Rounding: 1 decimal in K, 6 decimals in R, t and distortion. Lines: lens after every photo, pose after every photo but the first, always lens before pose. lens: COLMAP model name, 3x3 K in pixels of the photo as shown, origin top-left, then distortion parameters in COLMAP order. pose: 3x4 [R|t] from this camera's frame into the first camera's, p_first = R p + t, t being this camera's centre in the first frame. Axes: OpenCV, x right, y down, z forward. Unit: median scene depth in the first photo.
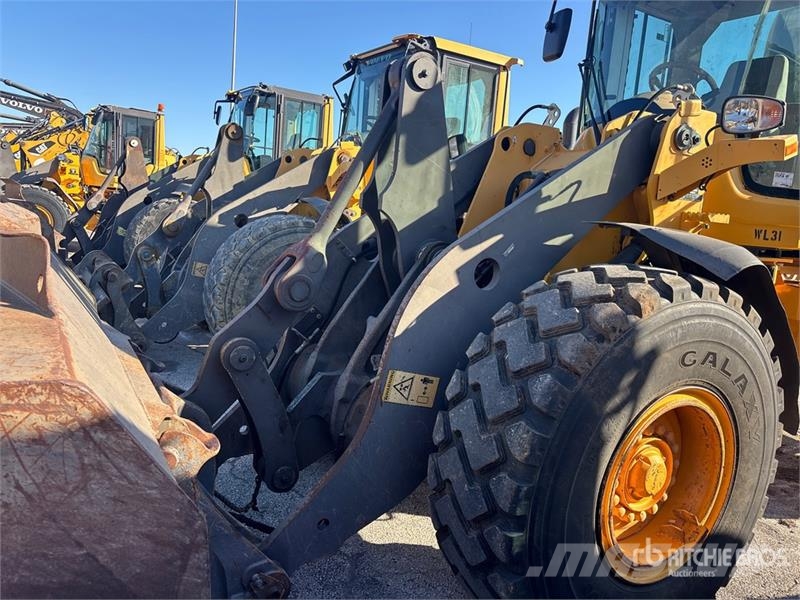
lens RADIAL K [[596.0, 0, 400.0], [0, 596.0, 300.0], [0, 0, 1]] dist [0.053344, -0.064992]
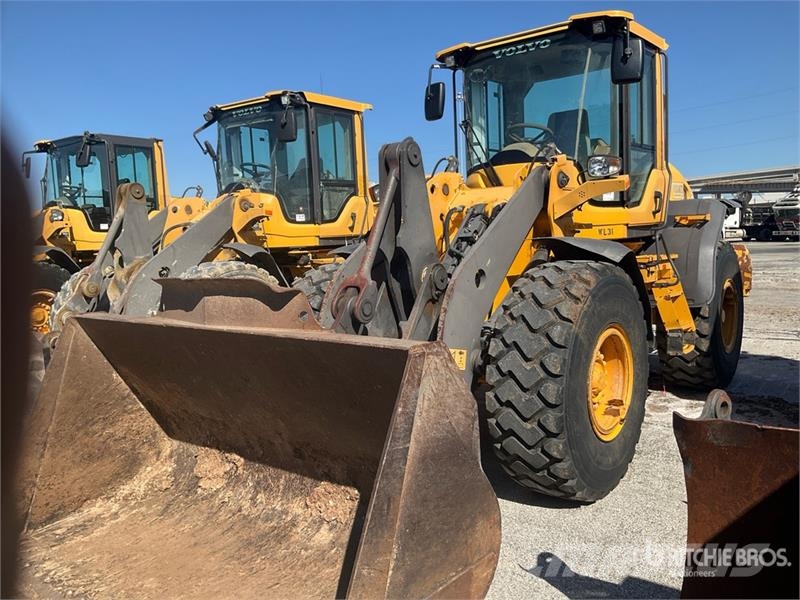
lens RADIAL K [[681.0, 0, 400.0], [0, 681.0, 300.0], [0, 0, 1]] dist [0.002772, 0.002371]
pose [[0.922903, -0.155402, 0.352278, -0.764484], [0.170412, 0.985302, -0.011797, -0.004543], [-0.345267, 0.070920, 0.935821, -0.648166]]
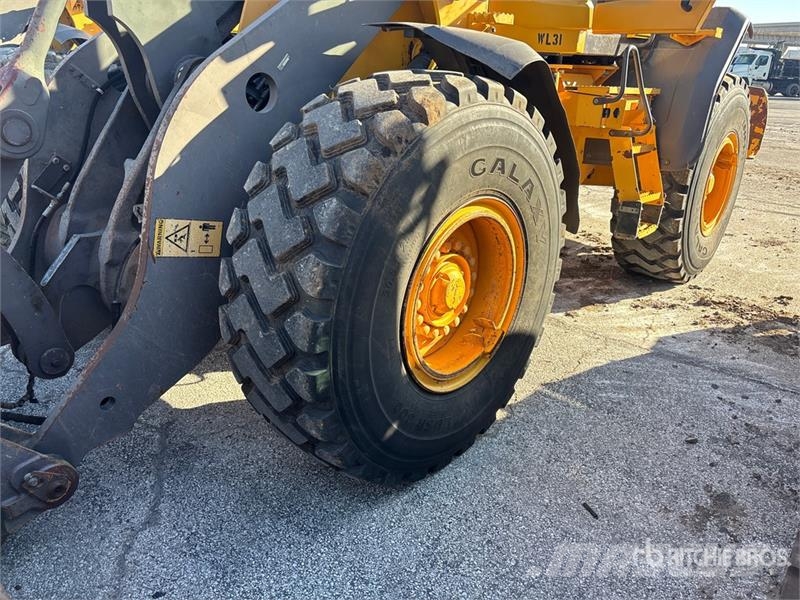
lens RADIAL K [[596.0, 0, 400.0], [0, 596.0, 300.0], [0, 0, 1]] dist [0.053344, -0.064992]
pose [[0.950270, -0.159285, 0.267610, 0.067400], [0.088229, 0.961792, 0.259177, 0.040769], [-0.298668, -0.222677, 0.928015, 0.096216]]
